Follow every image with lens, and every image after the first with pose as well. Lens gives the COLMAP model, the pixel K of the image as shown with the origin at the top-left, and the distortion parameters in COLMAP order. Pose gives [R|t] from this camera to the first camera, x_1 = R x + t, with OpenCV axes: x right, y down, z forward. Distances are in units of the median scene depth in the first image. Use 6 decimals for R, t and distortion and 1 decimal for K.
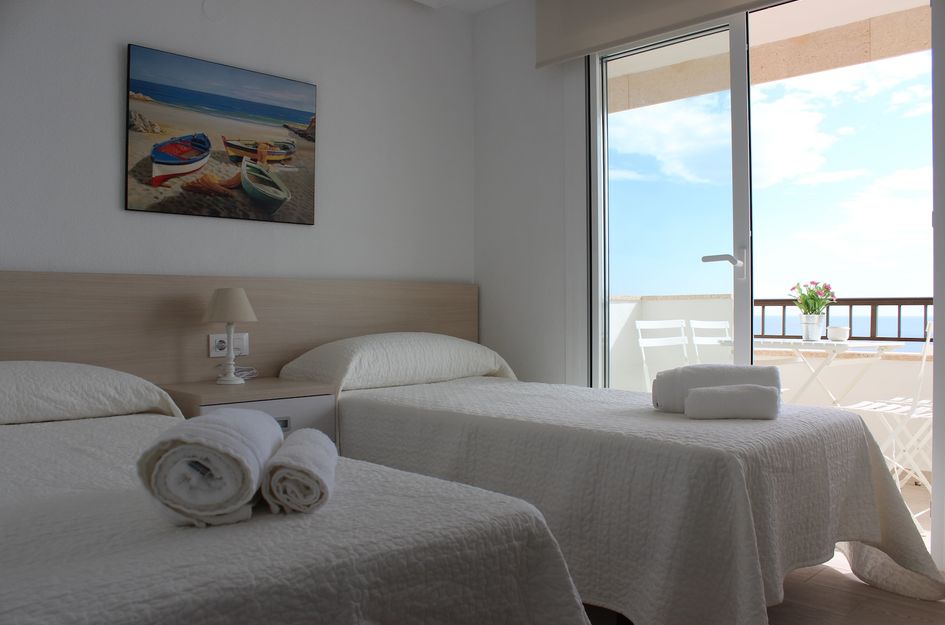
lens RADIAL K [[788.5, 0, 474.8], [0, 788.5, 313.9], [0, 0, 1]] dist [-0.115026, 0.065399]
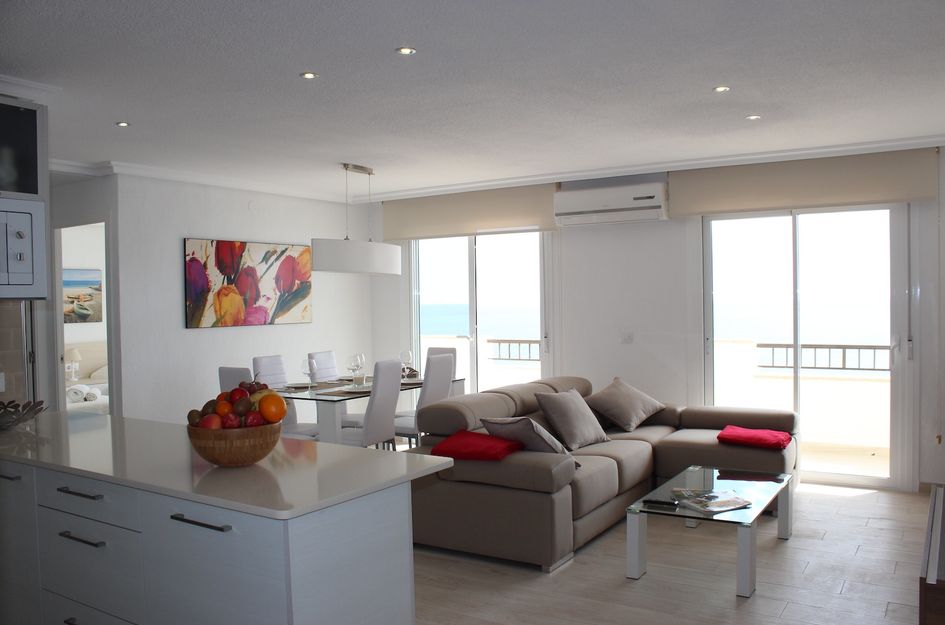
lens RADIAL K [[788.5, 0, 491.9], [0, 788.5, 325.2], [0, 0, 1]] dist [-0.115026, 0.065399]
pose [[0.973699, -0.017936, 0.227130, 0.547582], [0.010988, 0.999433, 0.031820, -0.184992], [-0.227572, -0.028487, 0.973344, -2.066106]]
